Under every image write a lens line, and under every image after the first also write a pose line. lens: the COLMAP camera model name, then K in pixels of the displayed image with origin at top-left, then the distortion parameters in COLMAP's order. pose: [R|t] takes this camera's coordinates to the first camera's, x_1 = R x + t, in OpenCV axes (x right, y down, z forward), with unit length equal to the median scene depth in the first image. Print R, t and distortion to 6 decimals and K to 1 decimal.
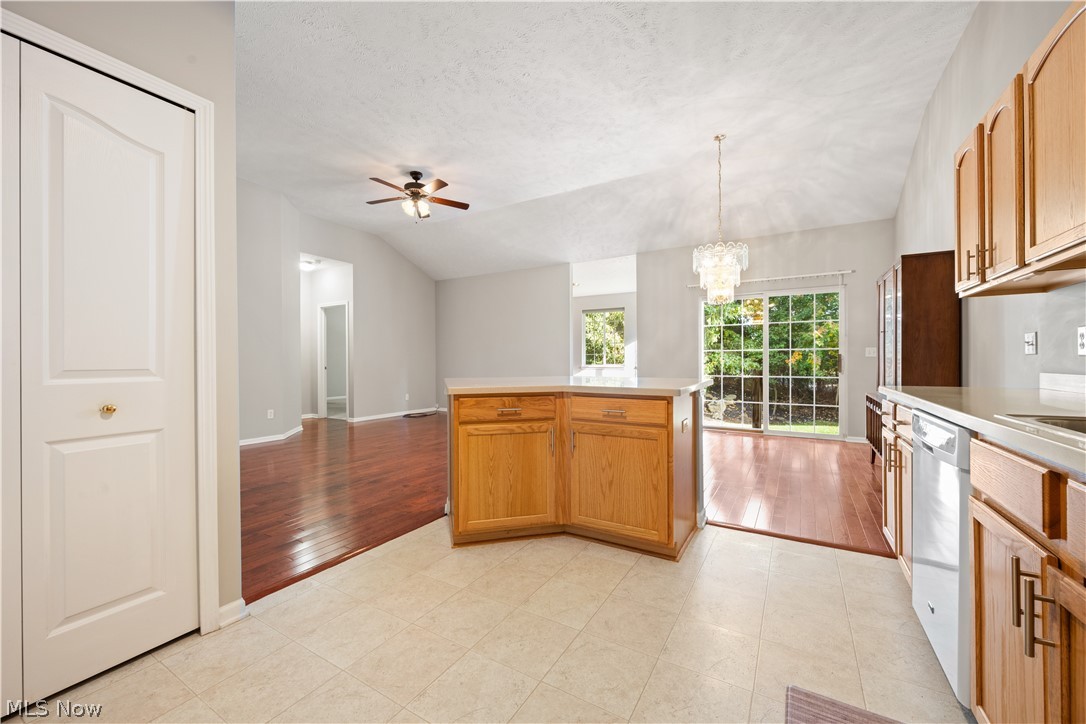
lens RADIAL K [[435.3, 0, 543.0], [0, 435.3, 362.0], [0, 0, 1]] dist [-0.000379, -0.000048]
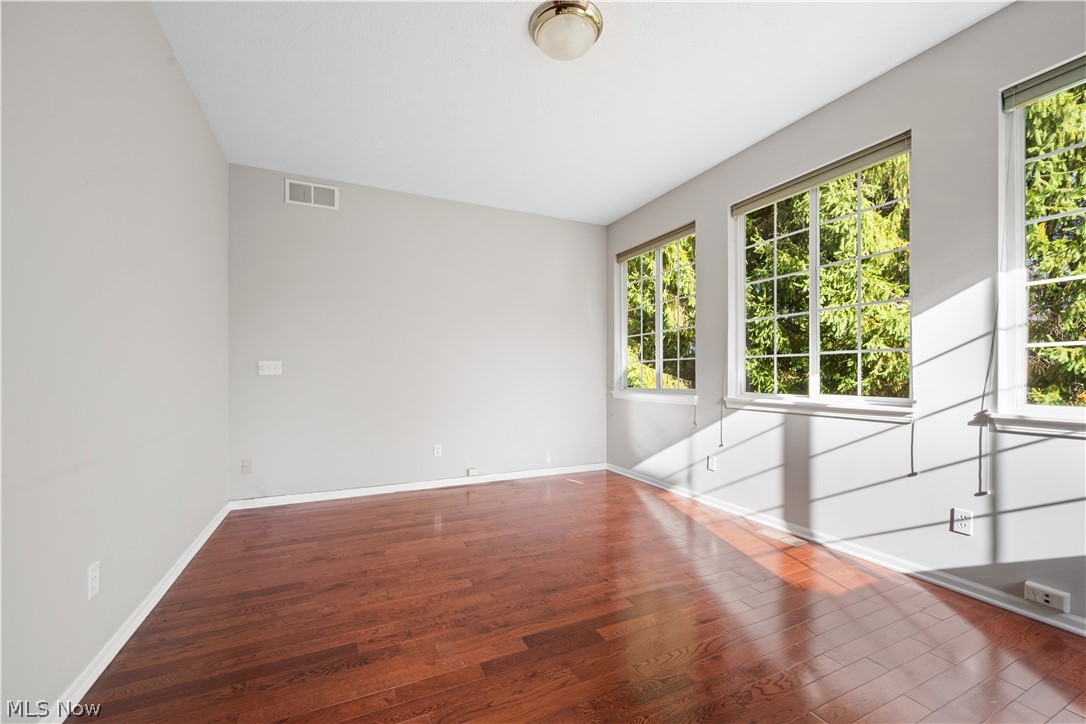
lens RADIAL K [[435.3, 0, 543.0], [0, 435.3, 362.0], [0, 0, 1]] dist [-0.000379, -0.000048]
pose [[0.825864, -0.017732, -0.563590, 0.150100], [-0.005117, 0.999229, -0.038935, -0.002279], [0.563846, 0.035039, 0.825136, 0.698814]]
